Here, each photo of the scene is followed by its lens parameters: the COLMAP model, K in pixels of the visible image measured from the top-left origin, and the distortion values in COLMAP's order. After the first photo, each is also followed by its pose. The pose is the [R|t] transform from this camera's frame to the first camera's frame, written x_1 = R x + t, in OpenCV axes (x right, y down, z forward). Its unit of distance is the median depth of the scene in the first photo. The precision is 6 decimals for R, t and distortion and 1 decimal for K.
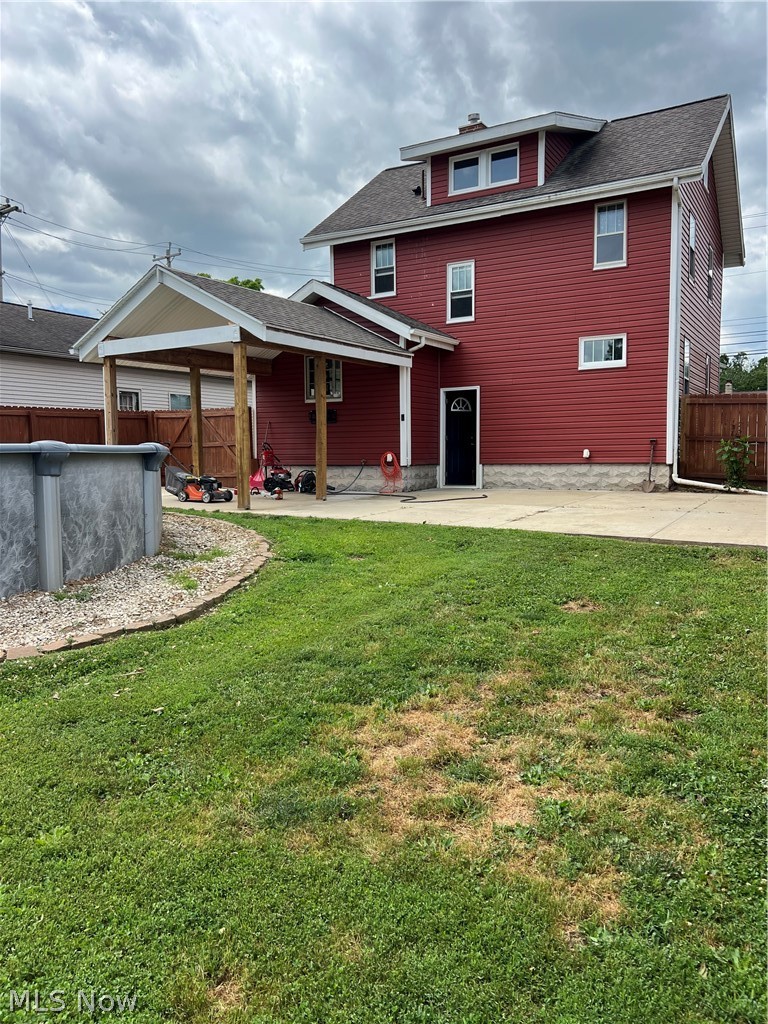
lens RADIAL K [[773.6, 0, 384.6], [0, 773.6, 513.8], [0, 0, 1]] dist [0.006253, -0.016243]
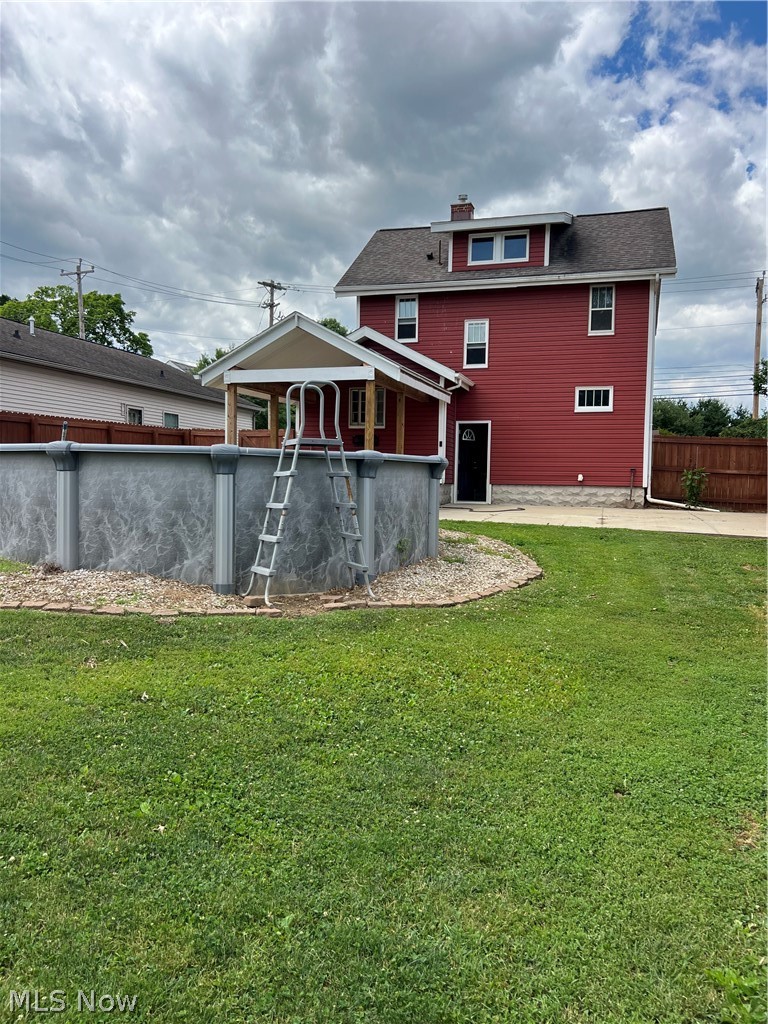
lens RADIAL K [[724.5, 0, 383.2], [0, 724.5, 510.4], [0, 0, 1]] dist [-0.010470, -0.022223]
pose [[0.970277, 0.012998, 0.241648, -0.320223], [-0.007246, 0.999669, -0.024674, 0.007226], [-0.241889, 0.022189, 0.970050, -0.072153]]
